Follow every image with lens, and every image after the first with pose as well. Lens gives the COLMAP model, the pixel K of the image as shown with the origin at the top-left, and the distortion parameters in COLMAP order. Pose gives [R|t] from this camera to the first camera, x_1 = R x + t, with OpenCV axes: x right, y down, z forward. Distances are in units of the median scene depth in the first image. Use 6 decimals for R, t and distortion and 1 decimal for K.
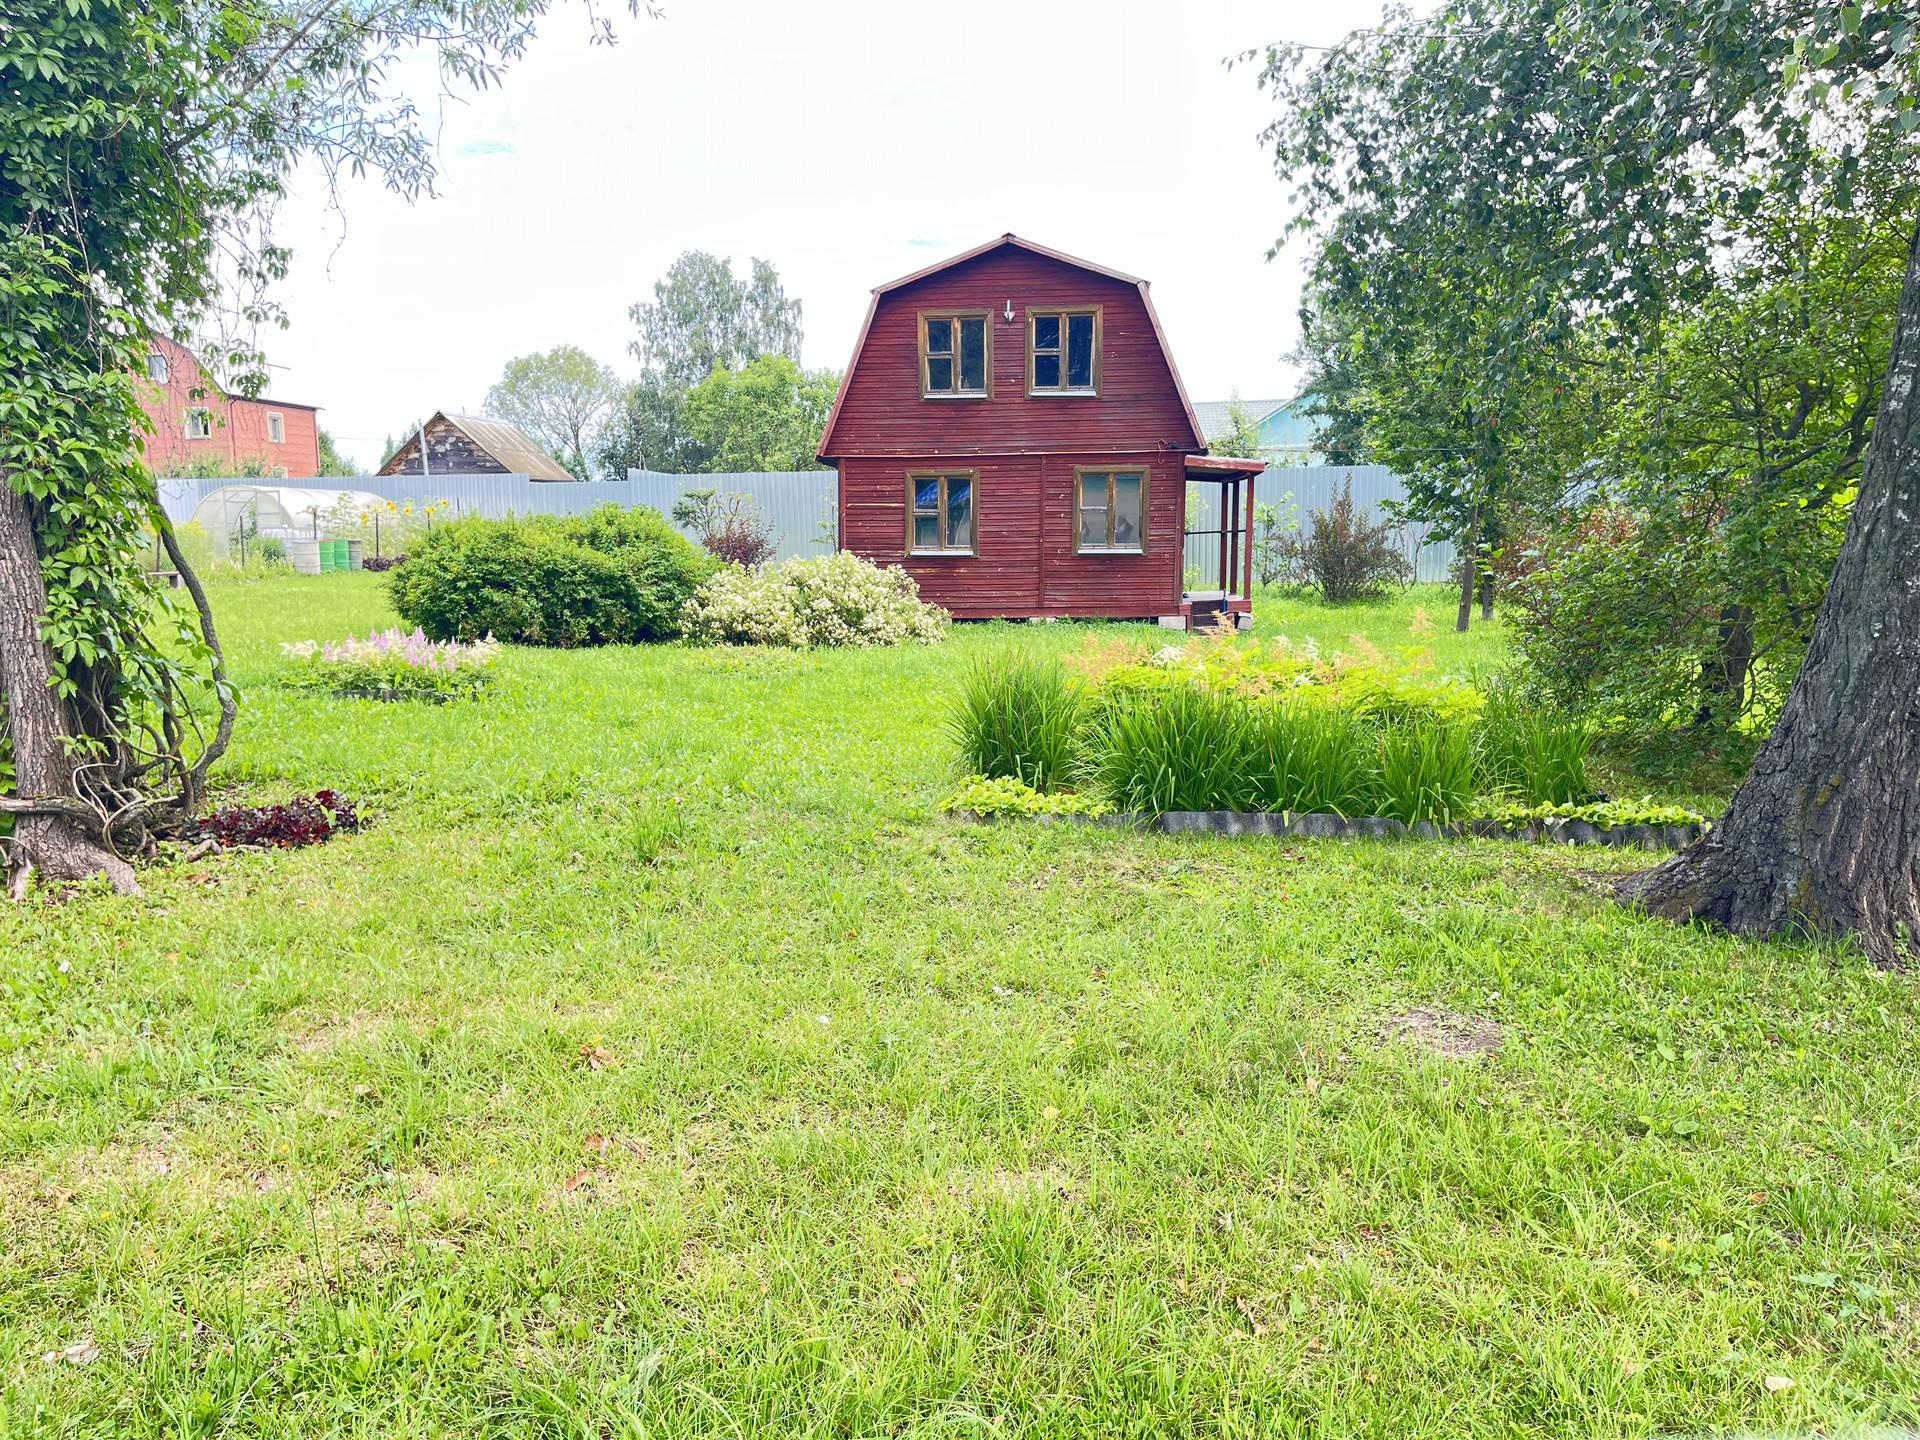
lens RADIAL K [[1446.7, 0, 960.2], [0, 1446.7, 725.1], [0, 0, 1]] dist [-0.007331, -0.002001]
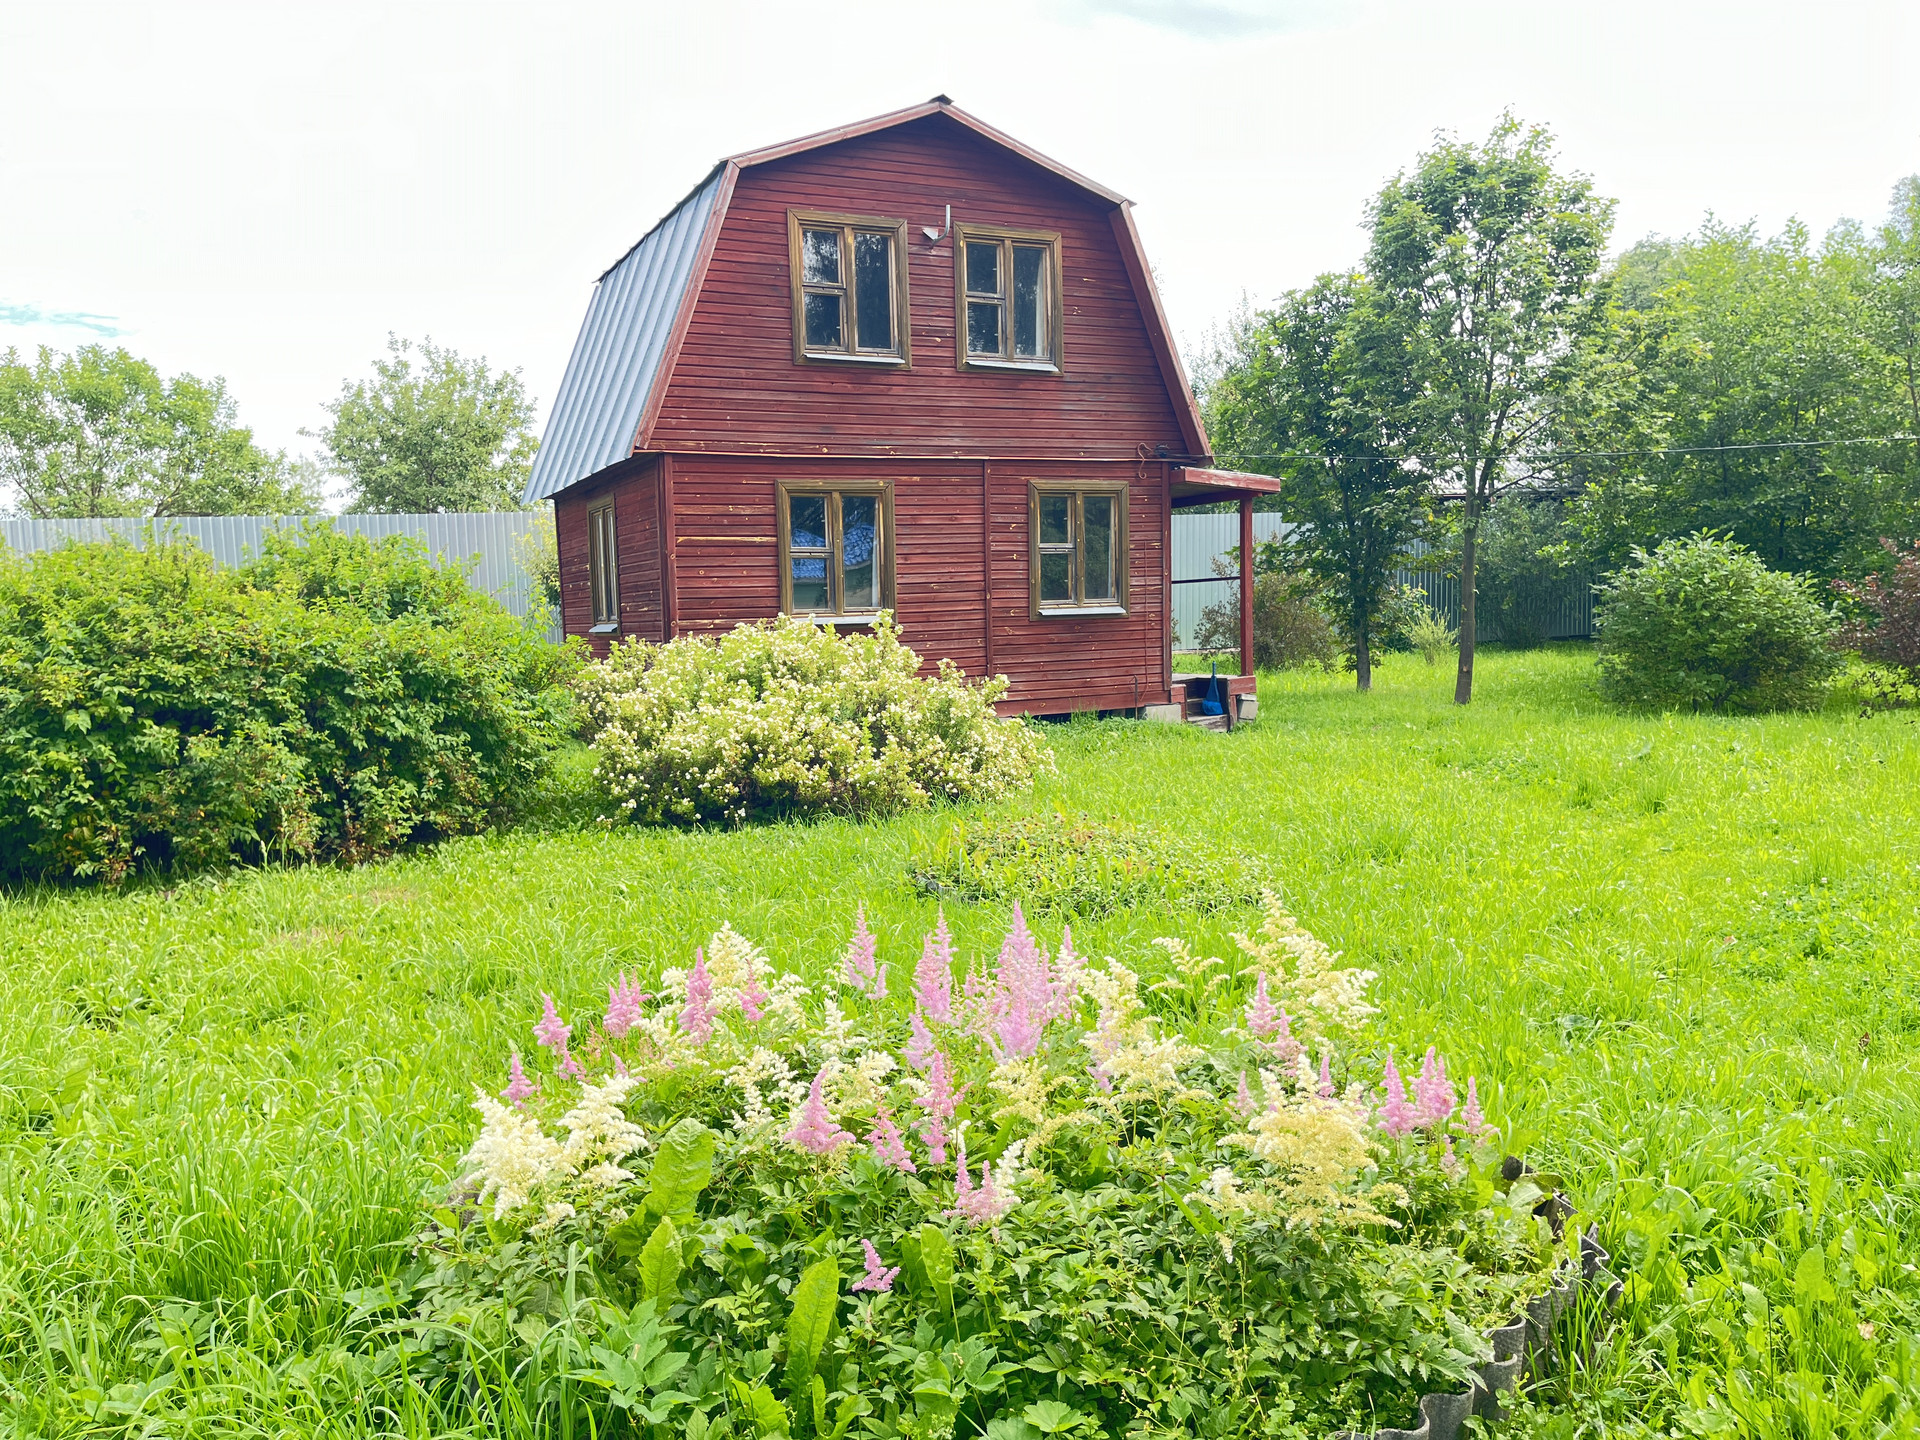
lens RADIAL K [[1446.7, 0, 959.7], [0, 1446.7, 712.0], [0, 0, 1]] dist [-0.007331, -0.002001]
pose [[0.826344, -0.061717, 0.559774, -0.312198], [0.104615, 0.993499, -0.044897, -0.052422], [-0.553363, 0.095661, 0.827428, 0.504619]]
